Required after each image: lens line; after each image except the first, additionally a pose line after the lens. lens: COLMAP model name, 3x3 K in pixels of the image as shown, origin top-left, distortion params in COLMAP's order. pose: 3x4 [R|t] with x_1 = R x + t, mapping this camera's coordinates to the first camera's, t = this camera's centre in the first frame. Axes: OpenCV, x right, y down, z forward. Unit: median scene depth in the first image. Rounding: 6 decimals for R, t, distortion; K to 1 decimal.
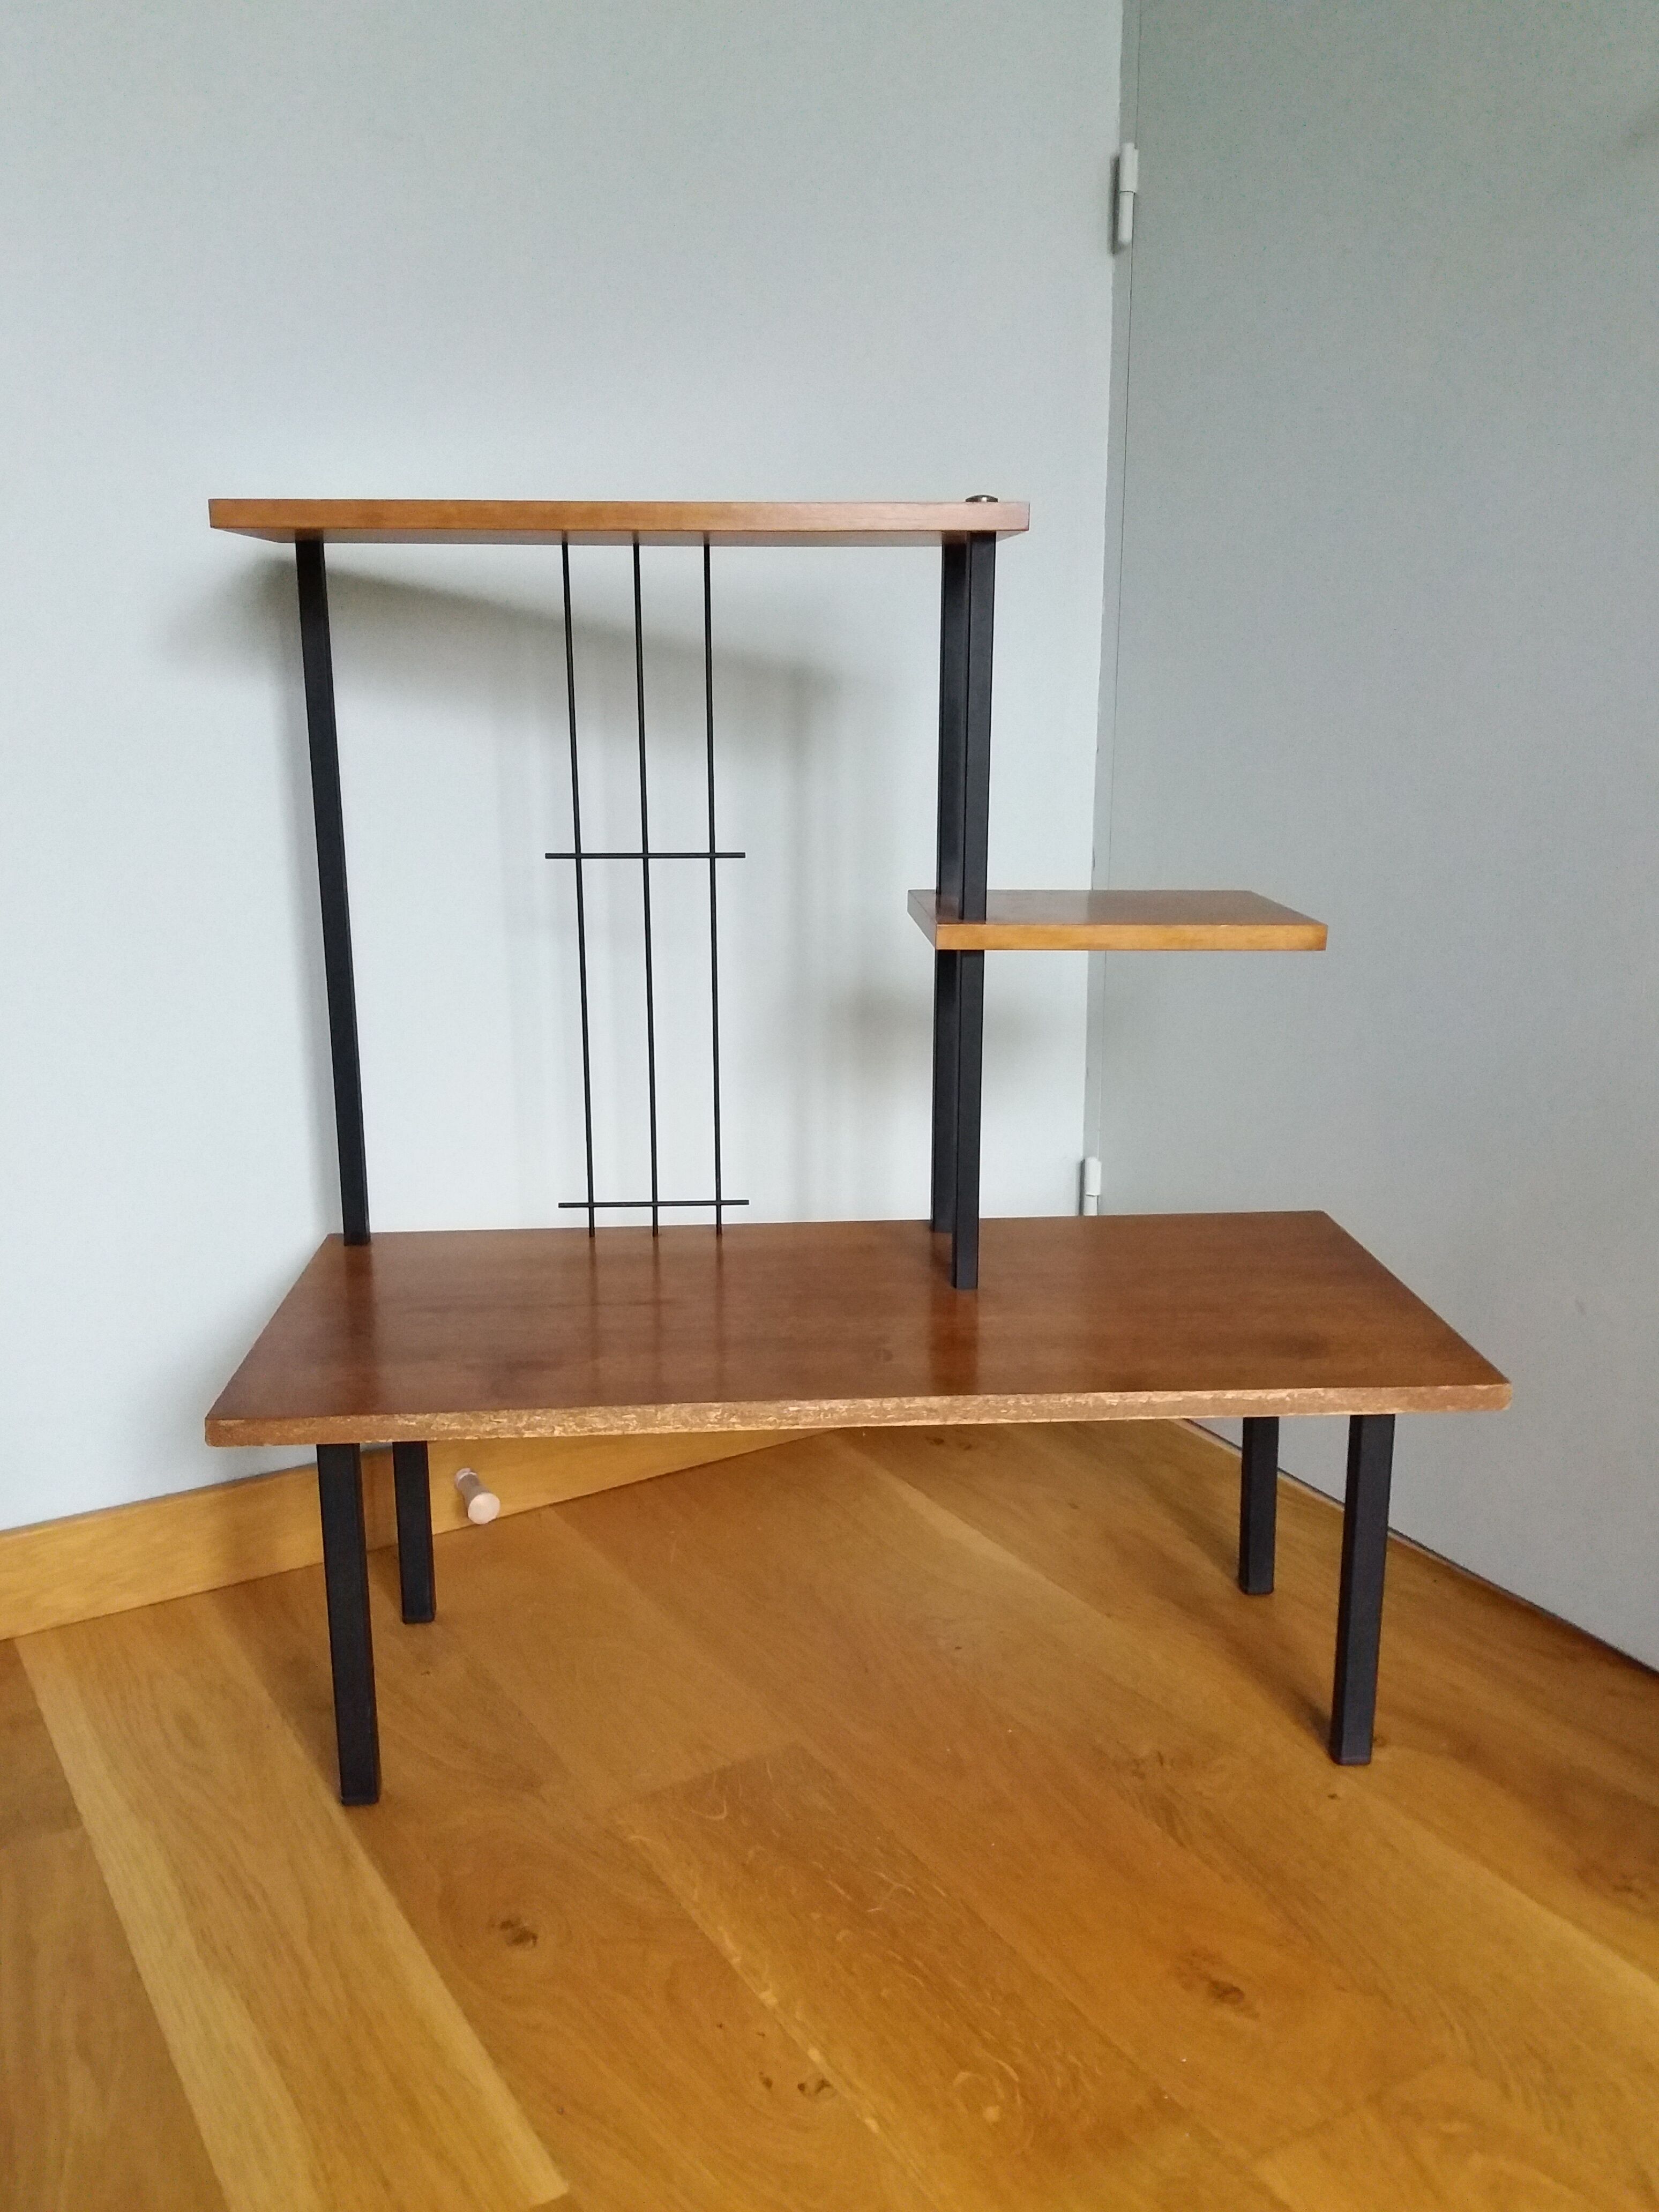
lens RADIAL K [[1840.0, 0, 822.7], [0, 1840.0, 1116.9], [0, 0, 1]] dist [-0.012395, -0.000365]
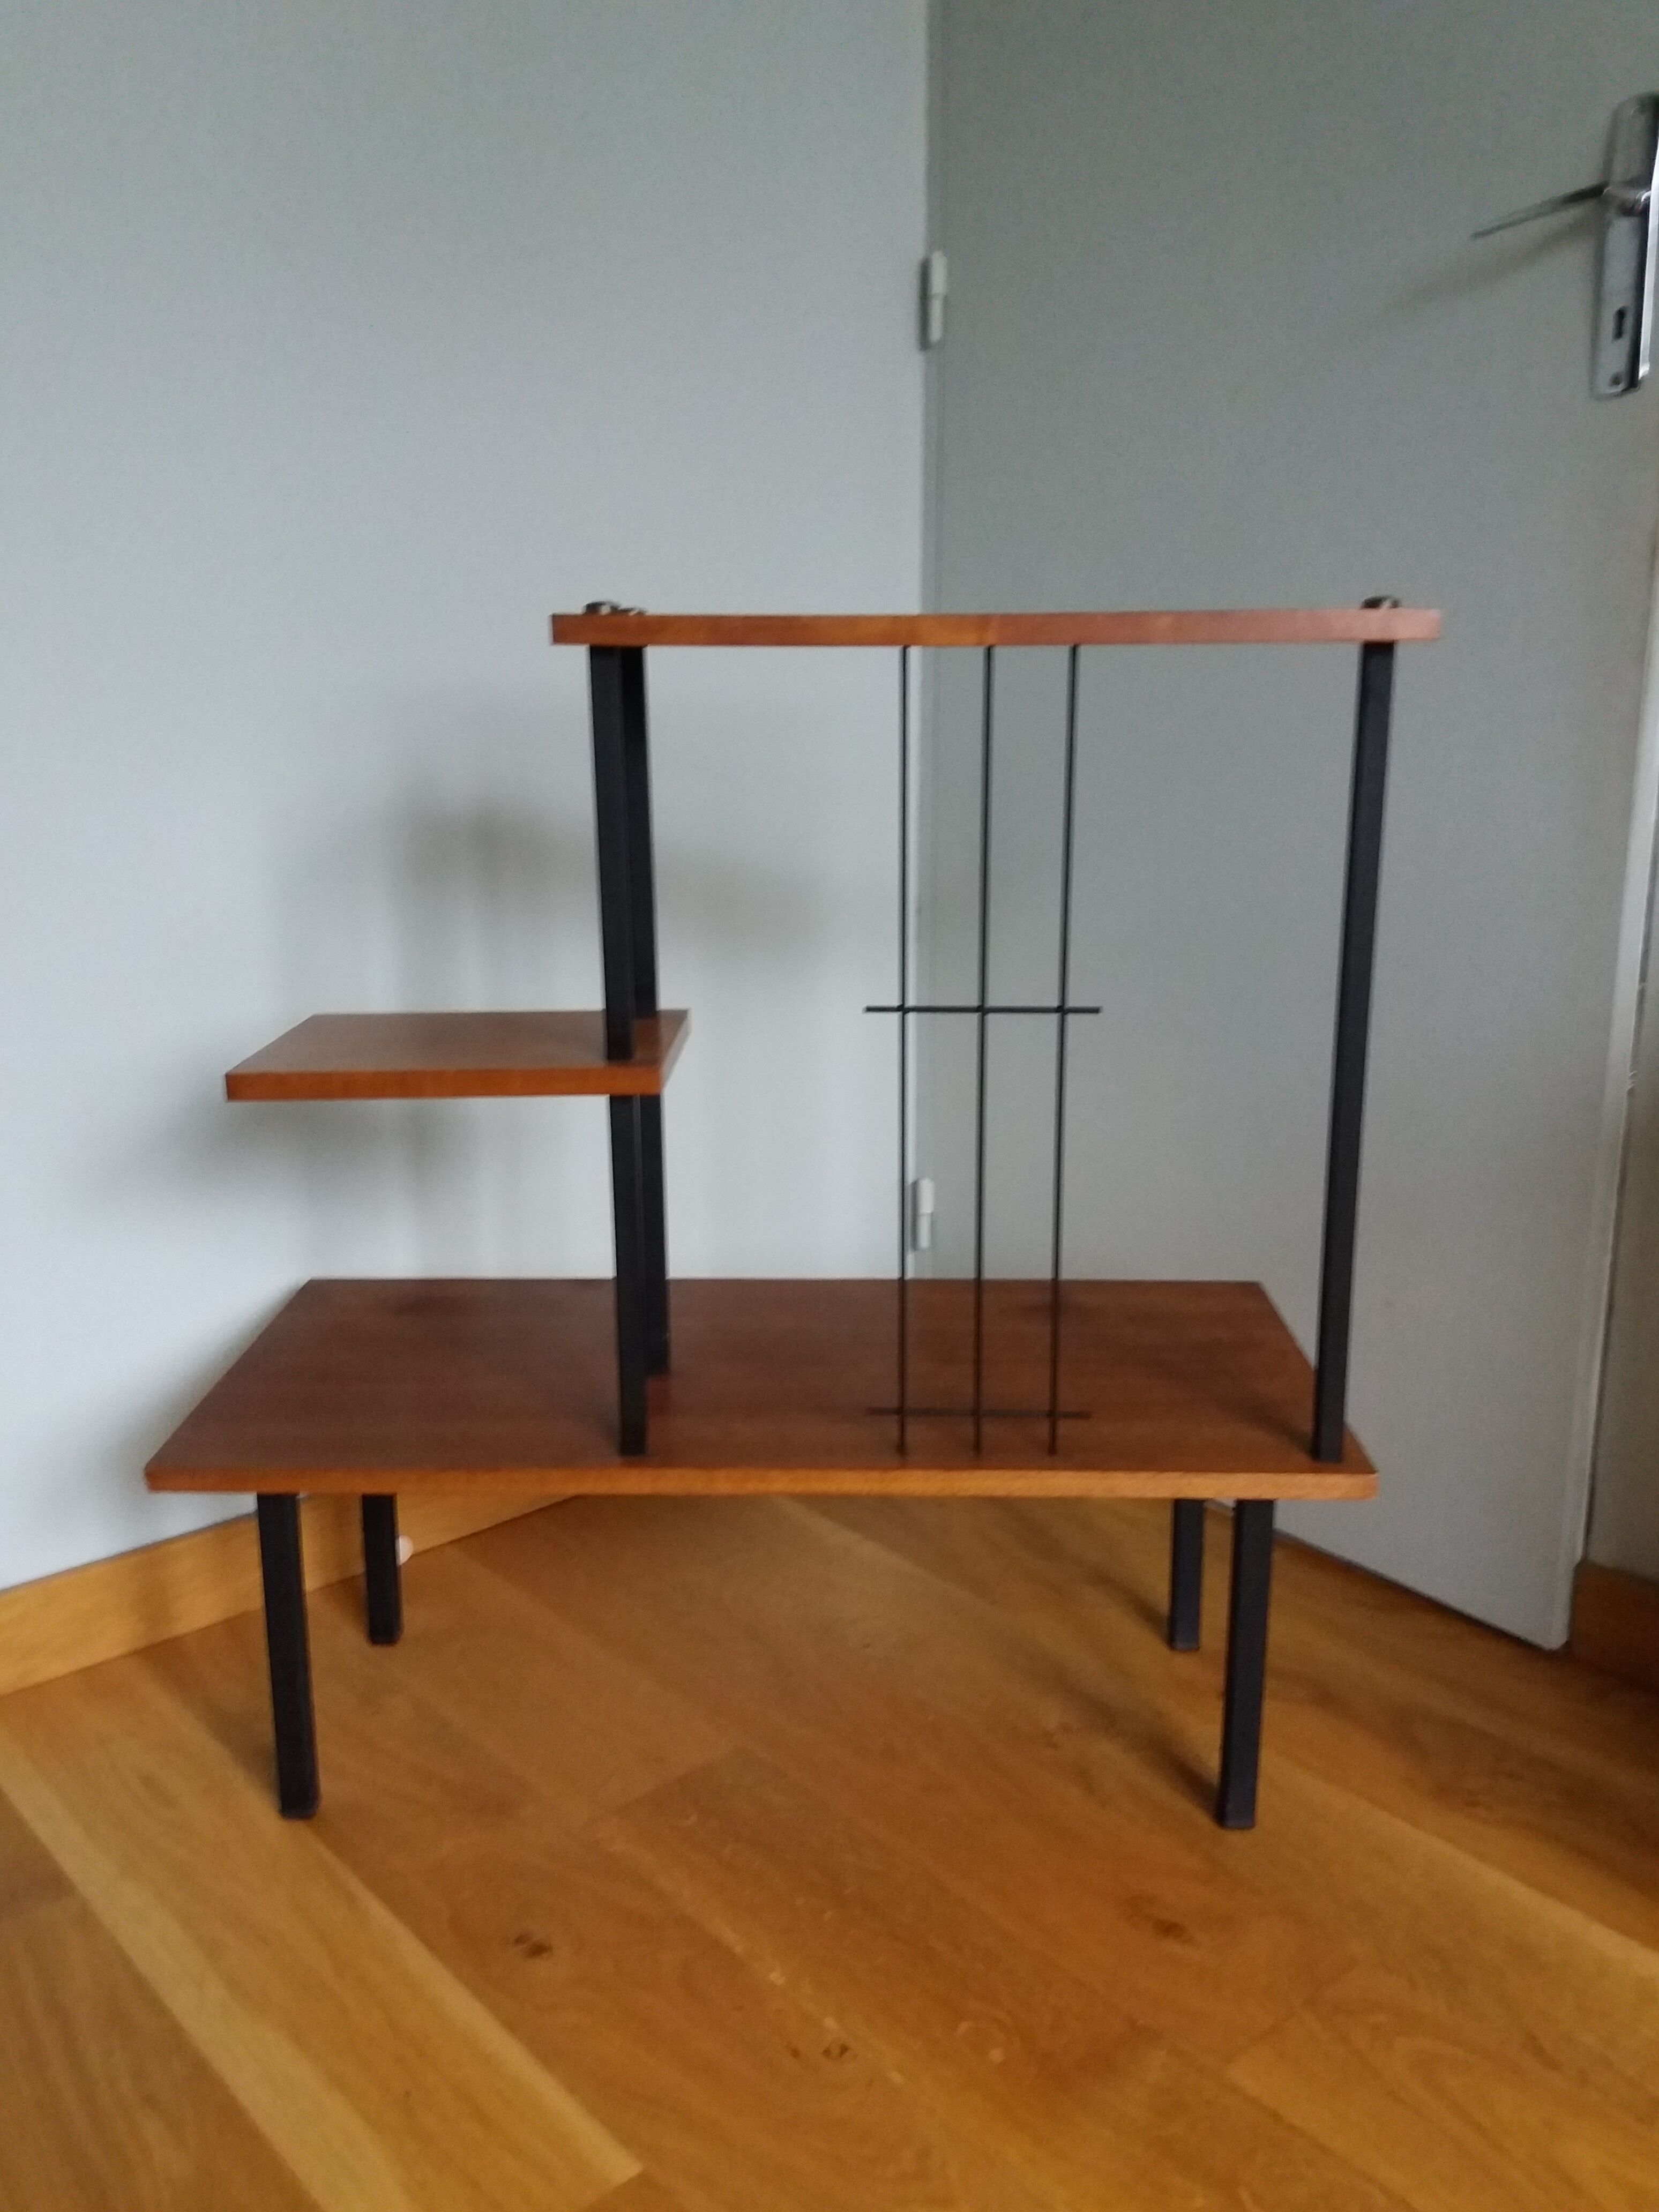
lens RADIAL K [[1840.0, 0, 810.1], [0, 1840.0, 1104.6], [0, 0, 1]] dist [-0.012395, -0.000365]
pose [[0.985973, -0.038842, 0.162322, -0.161618], [0.038501, 0.999245, 0.005244, -0.051702], [-0.162403, 0.001079, 0.986724, -0.096672]]
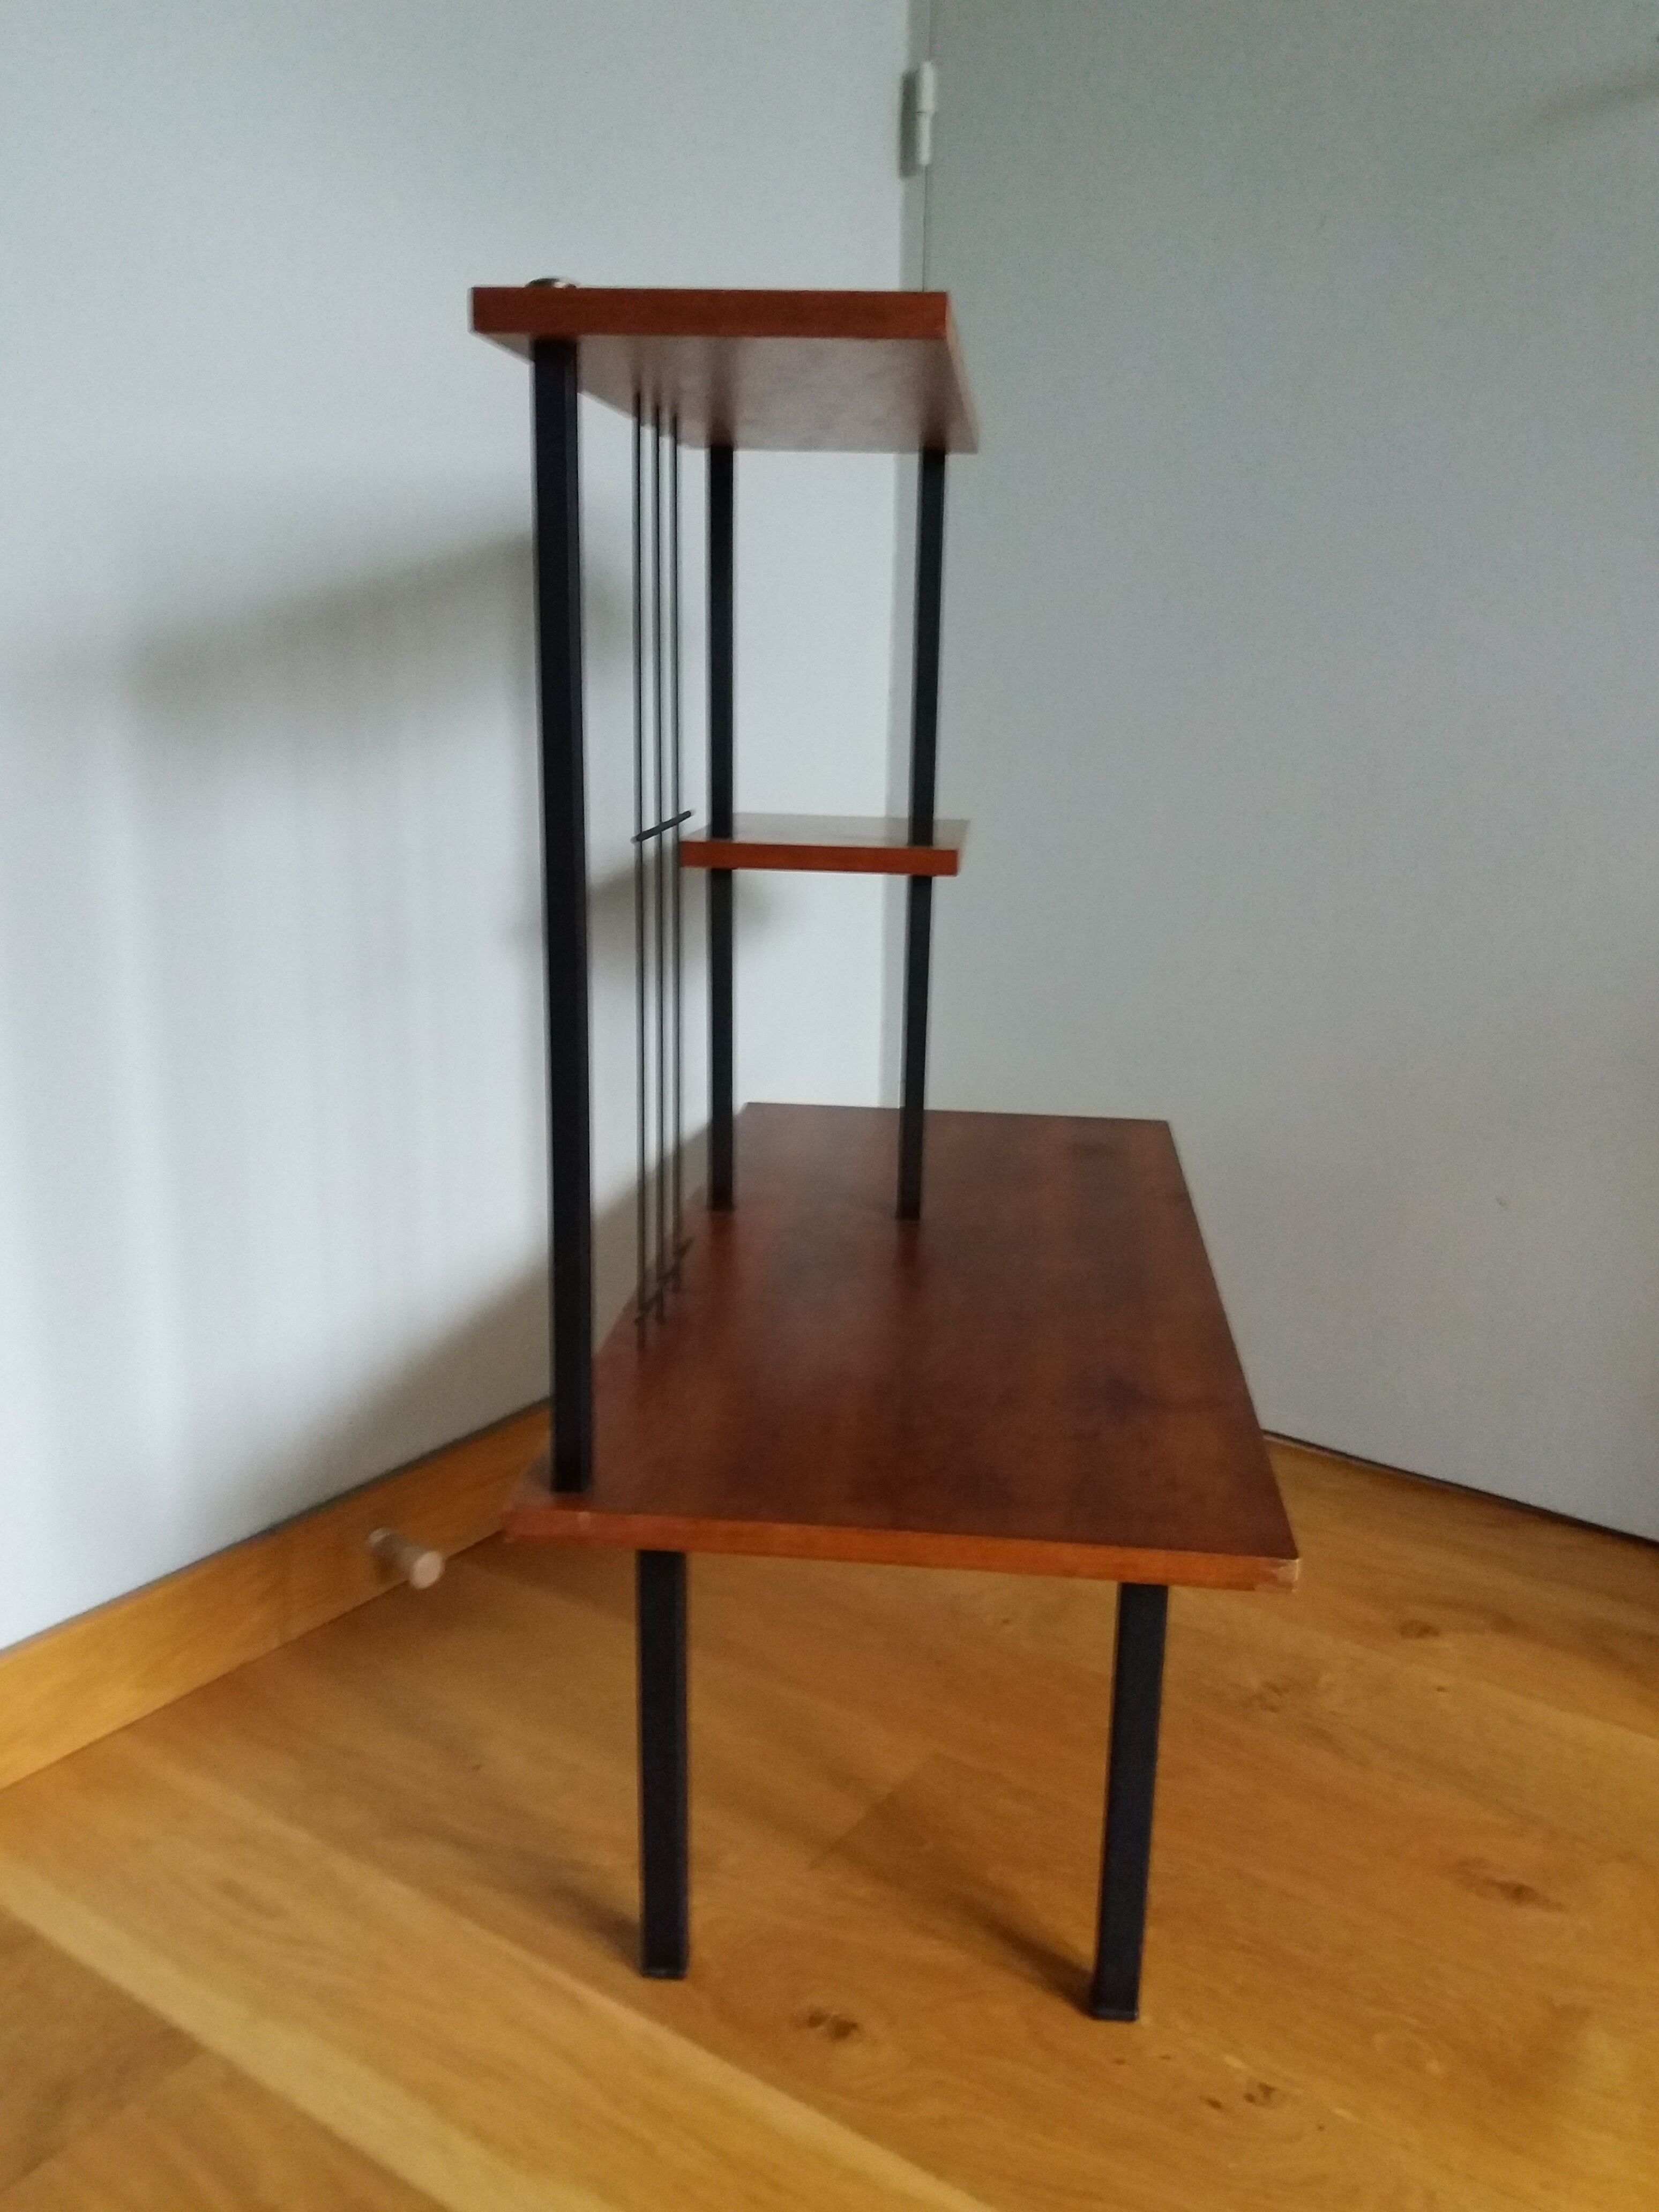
lens RADIAL K [[1840.0, 0, 820.3], [0, 1840.0, 1118.0], [0, 0, 1]] dist [-0.012395, -0.000365]
pose [[0.917321, -0.081275, 0.389764, -0.480421], [0.073298, 0.996684, 0.035322, -0.018802], [-0.391342, -0.003833, 0.920237, 0.199250]]
